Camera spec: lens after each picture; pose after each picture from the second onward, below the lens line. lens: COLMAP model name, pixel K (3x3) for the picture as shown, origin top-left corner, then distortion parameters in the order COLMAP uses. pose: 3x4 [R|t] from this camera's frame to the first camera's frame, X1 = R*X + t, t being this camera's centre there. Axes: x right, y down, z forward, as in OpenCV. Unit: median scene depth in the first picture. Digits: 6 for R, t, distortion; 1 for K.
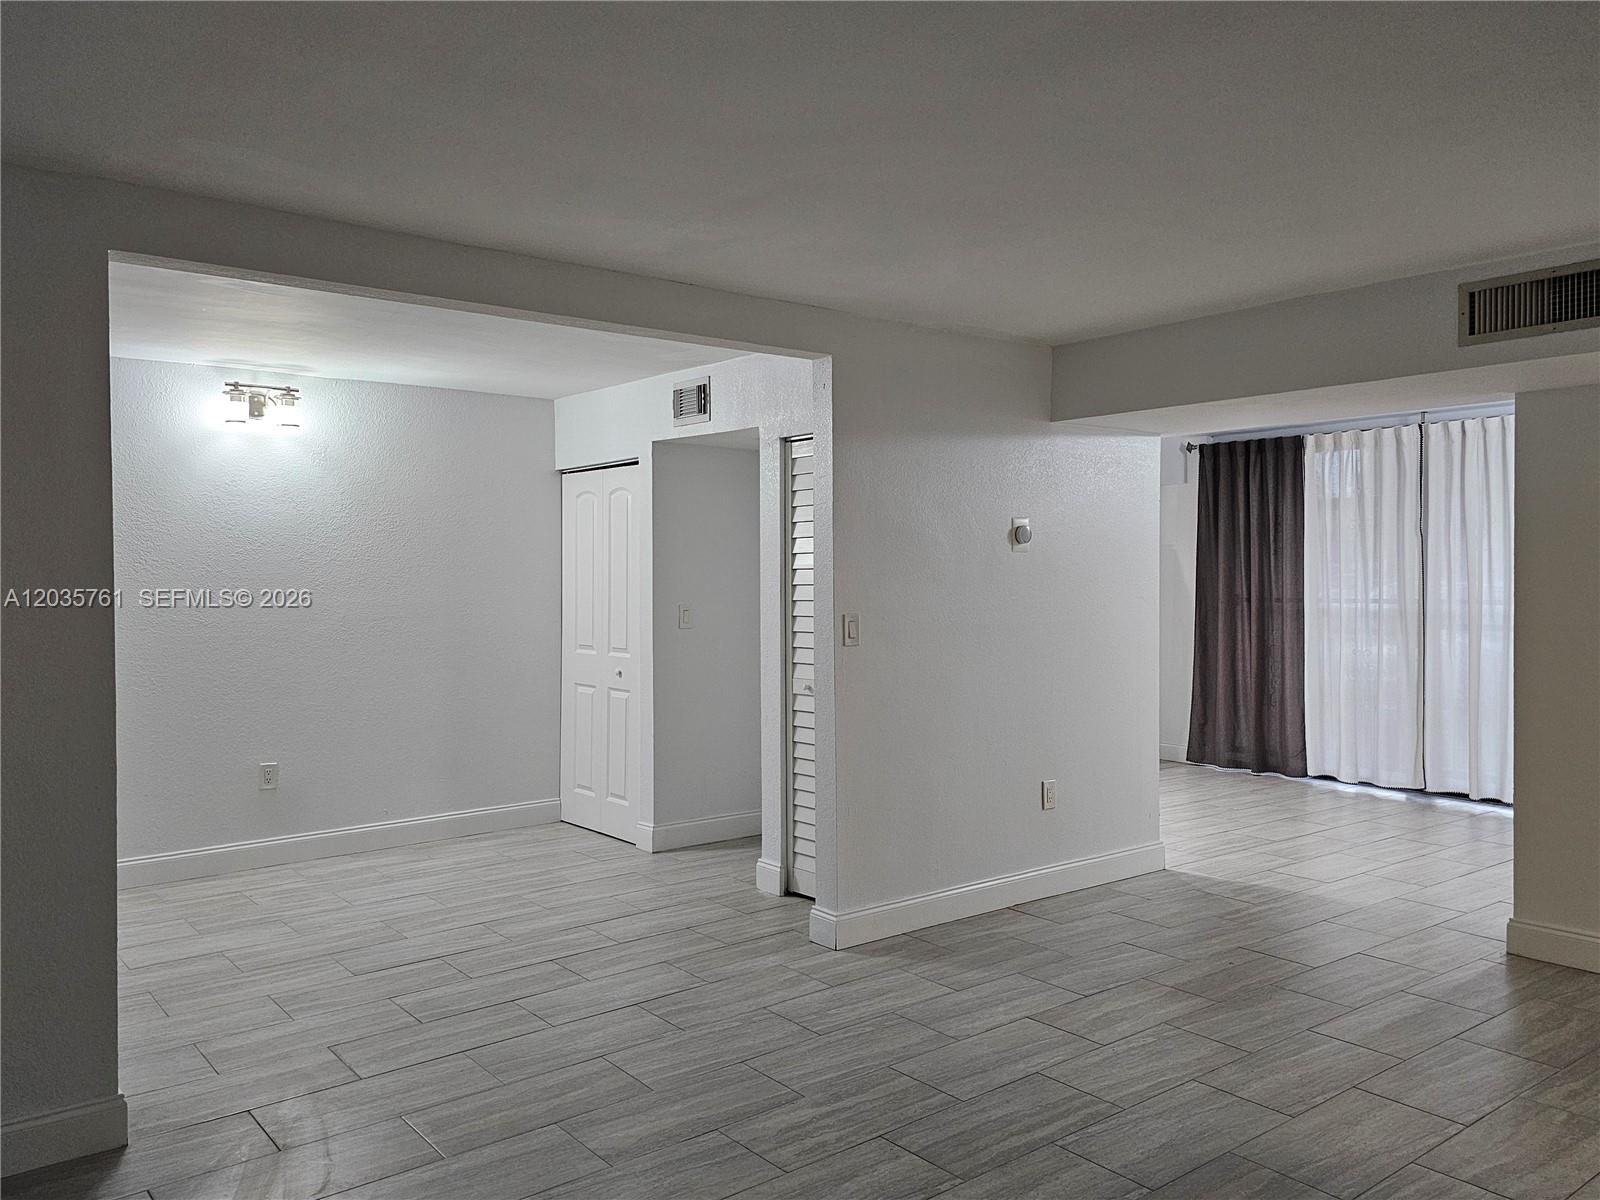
lens RADIAL K [[1149.0, 0, 796.1], [0, 1149.0, 590.4], [0, 0, 1]] dist [0.084452, -0.090314]
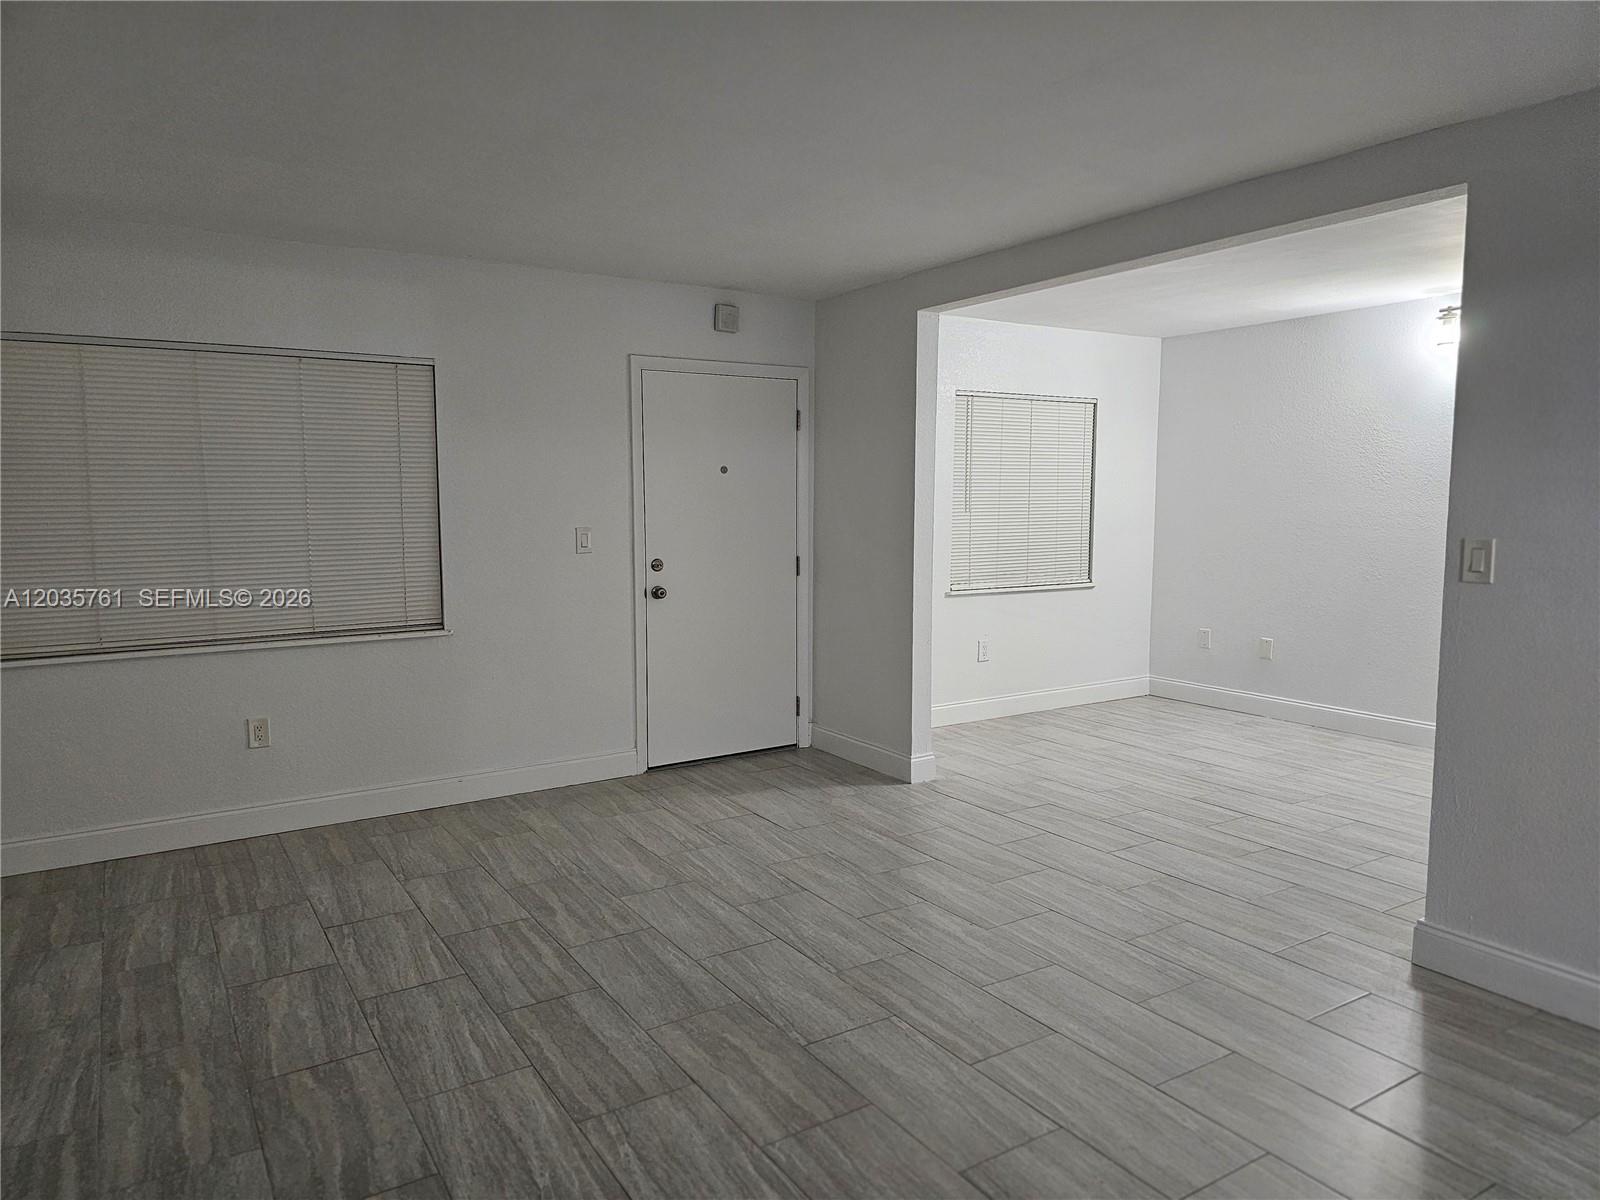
lens RADIAL K [[1067.2, 0, 849.4], [0, 1067.2, 595.5], [0, 0, 1]] dist [0.023311, -0.005896]
pose [[-0.053461, 0.101832, -0.993364, 0.629560], [-0.010484, 0.994675, 0.102531, -0.007606], [0.998515, 0.015896, -0.052109, 0.542053]]
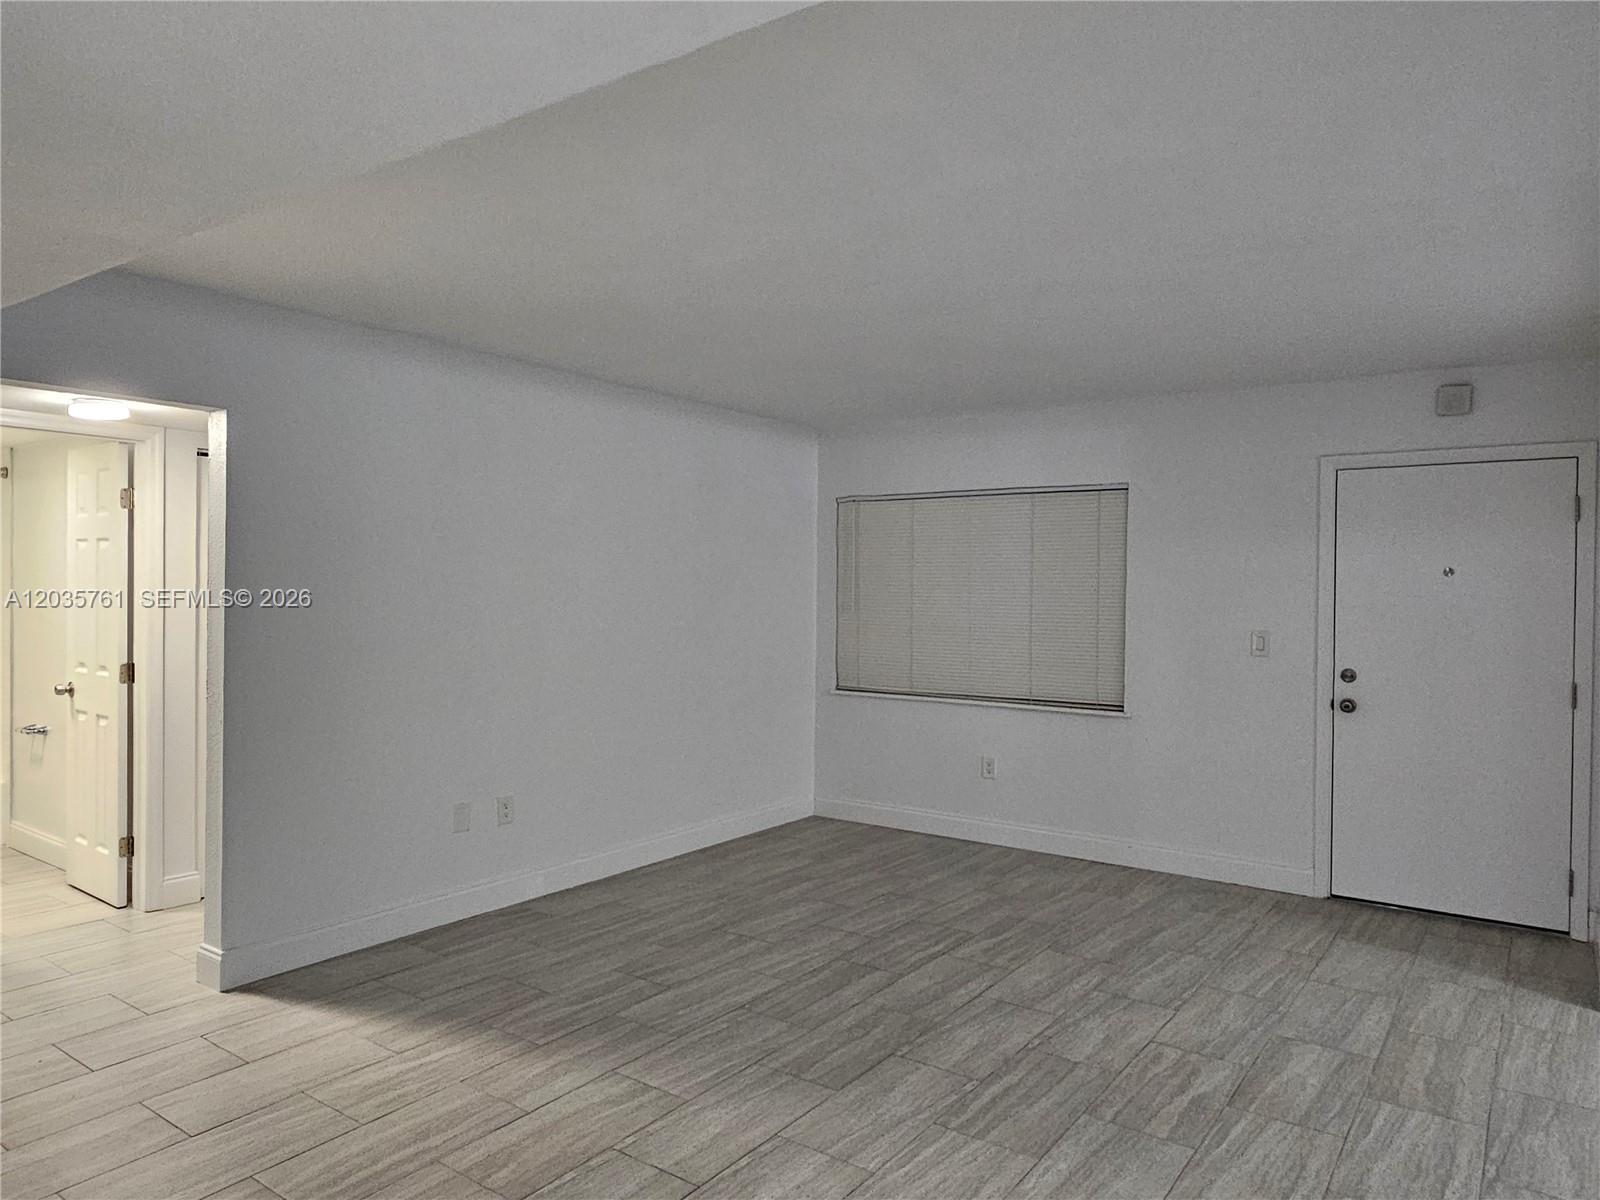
lens RADIAL K [[1098.9, 0, 795.0], [0, 1098.9, 581.2], [0, 0, 1]] dist [0.005682, 0.004340]
pose [[-0.954779, -0.008934, -0.297181, 0.390956], [-0.012169, 0.999885, 0.009038, -0.016316], [0.297066, 0.012246, -0.954778, 1.069387]]
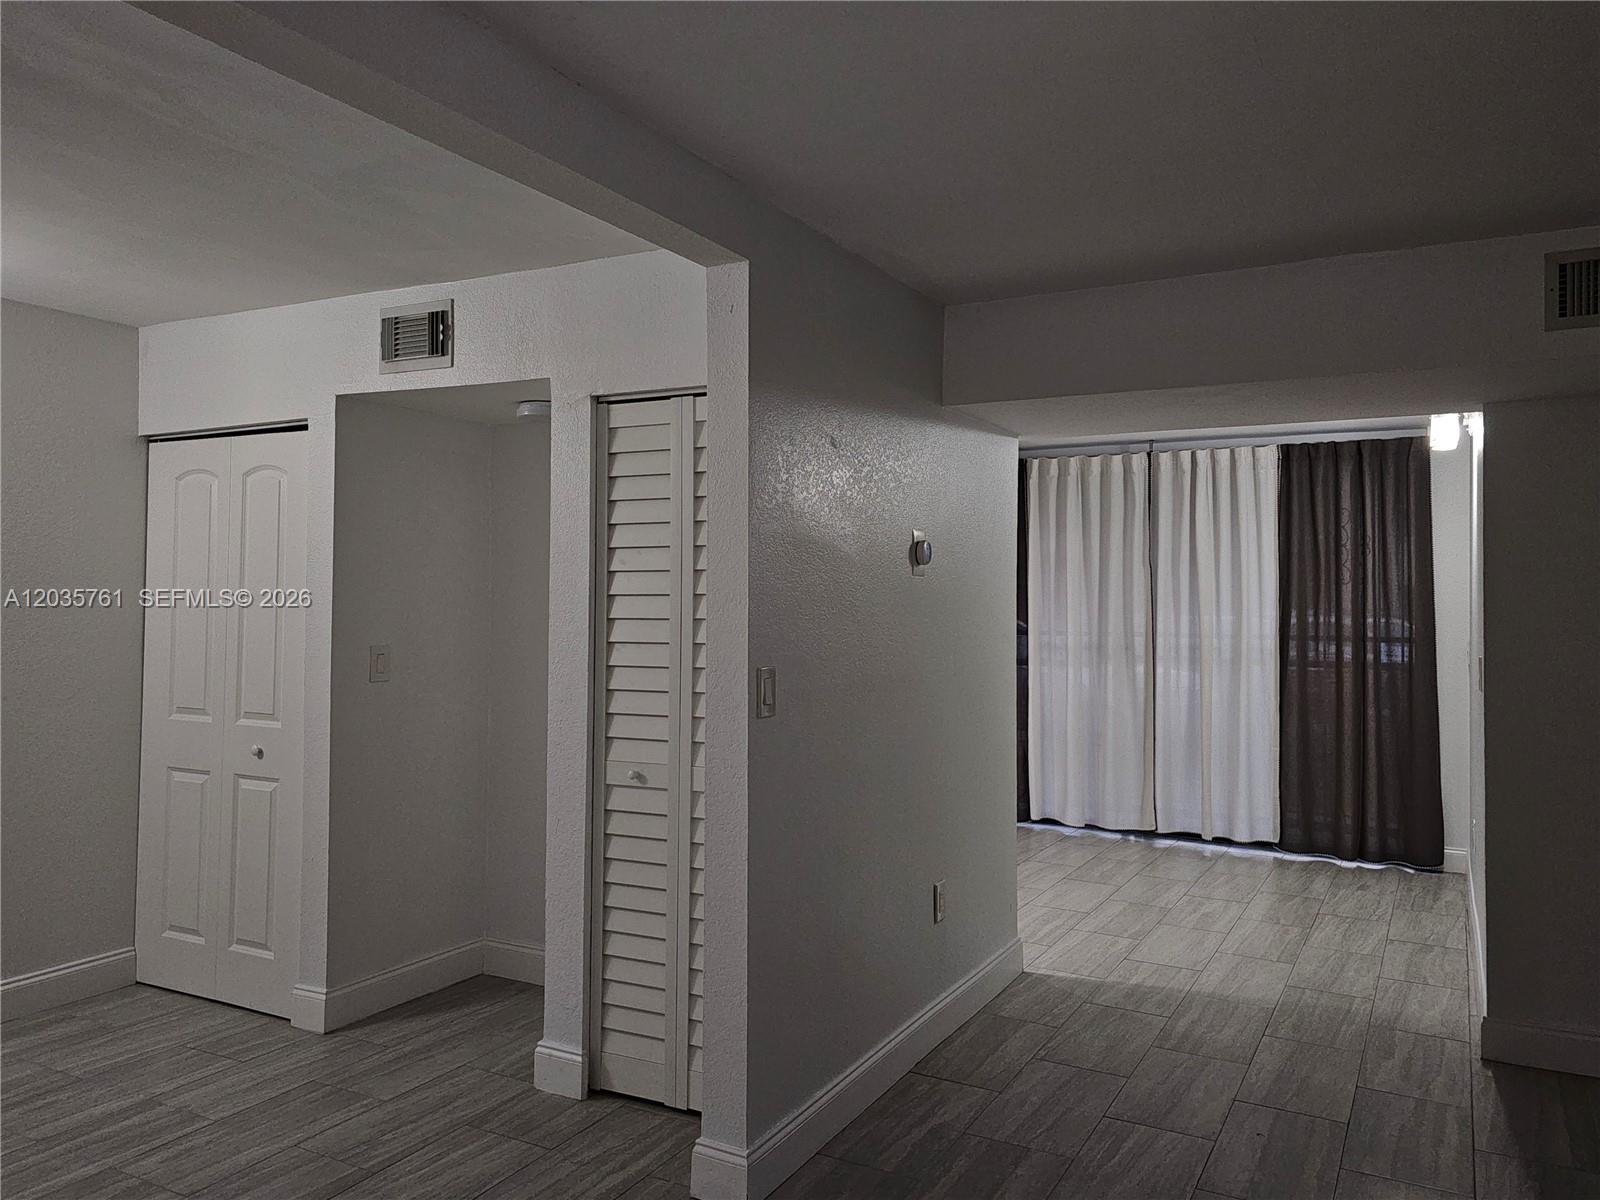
lens RADIAL K [[1149.0, 0, 796.1], [0, 1149.0, 590.4], [0, 0, 1]] dist [0.084452, -0.090314]
pose [[0.922606, 0.013760, 0.385497, -0.156033], [-0.005685, 0.999740, -0.022079, -0.007200], [-0.385701, 0.018178, 0.922445, 0.338419]]
